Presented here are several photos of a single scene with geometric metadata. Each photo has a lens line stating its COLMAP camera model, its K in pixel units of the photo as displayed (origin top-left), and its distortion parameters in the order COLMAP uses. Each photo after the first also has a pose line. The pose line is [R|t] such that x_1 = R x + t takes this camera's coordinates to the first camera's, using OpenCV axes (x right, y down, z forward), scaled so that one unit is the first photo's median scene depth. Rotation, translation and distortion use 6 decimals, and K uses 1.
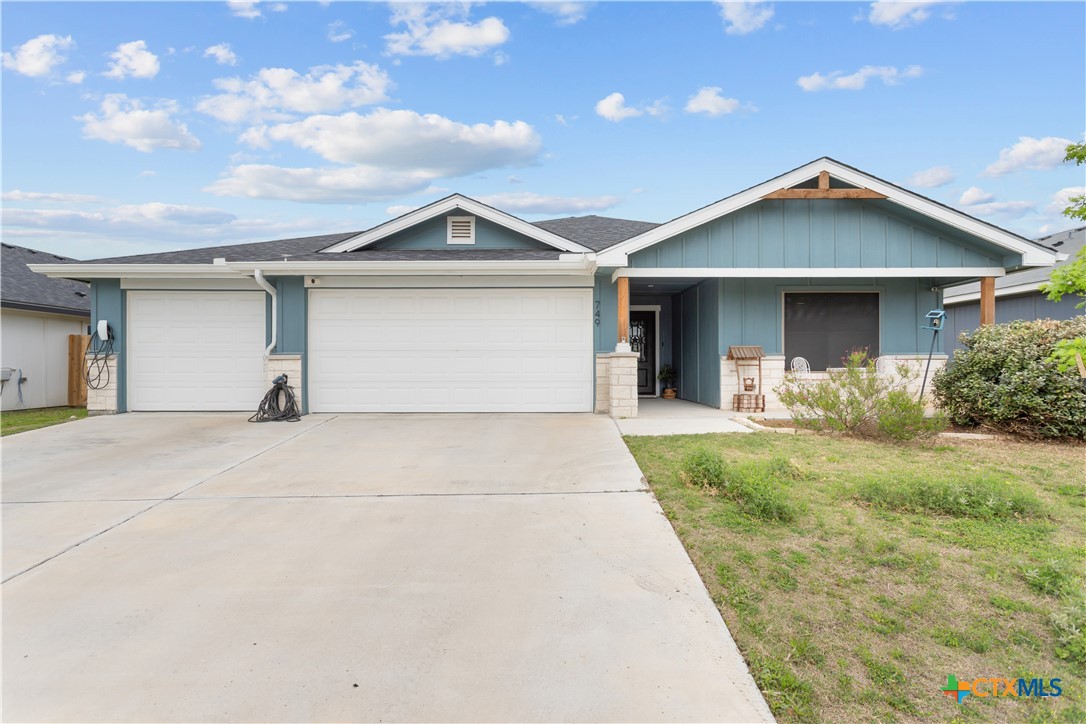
lens RADIAL K [[520.0, 0, 537.7], [0, 520.0, 356.2], [0, 0, 1]] dist [0.002953, 0.004553]
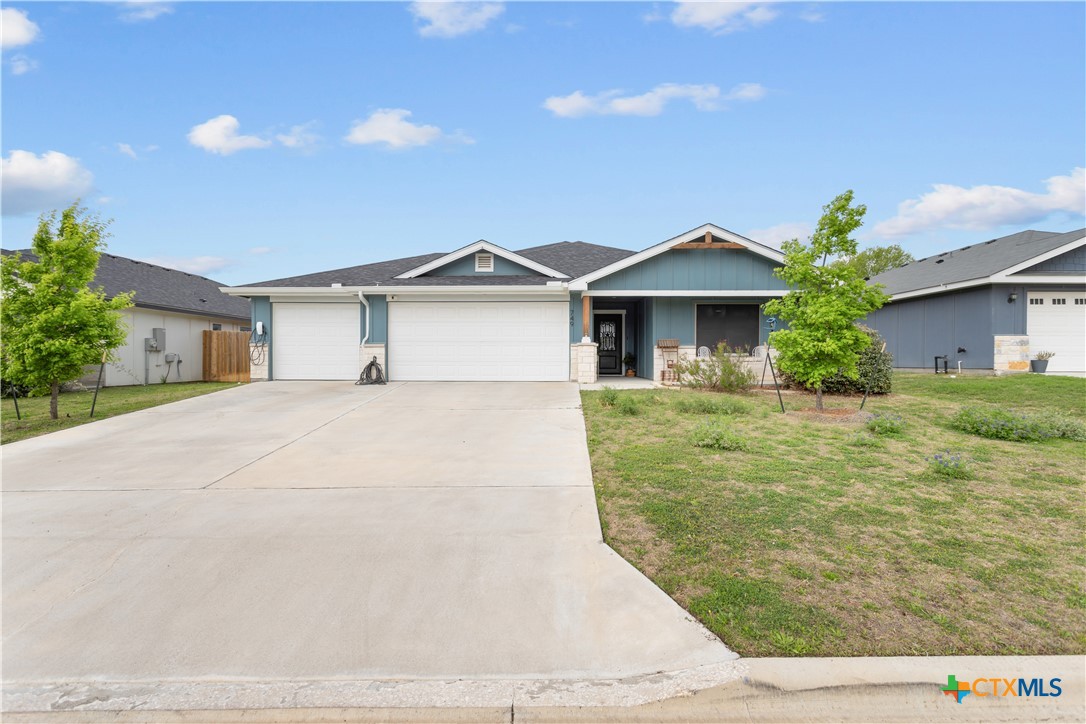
lens RADIAL K [[520.0, 0, 543.3], [0, 520.0, 350.7], [0, 0, 1]] dist [0.002953, 0.004553]
pose [[0.999947, 0.002562, -0.009995, 0.046728], [-0.002552, 0.999996, 0.001044, 0.014932], [0.009998, -0.001019, 0.999950, -0.594919]]
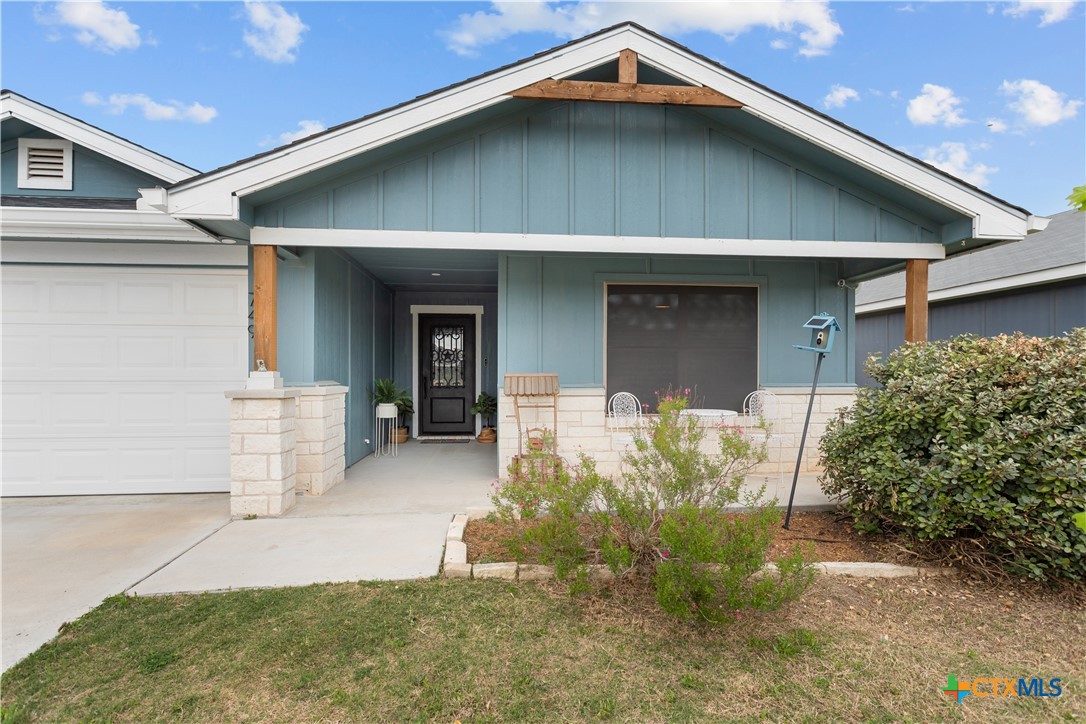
lens RADIAL K [[520.0, 0, 551.7], [0, 520.0, 365.7], [0, 0, 1]] dist [0.002953, 0.004553]
pose [[0.996921, 0.003732, 0.078329, 0.405983], [-0.004452, 0.999949, 0.009020, -0.036352], [-0.078292, -0.009341, 0.996887, 0.446817]]
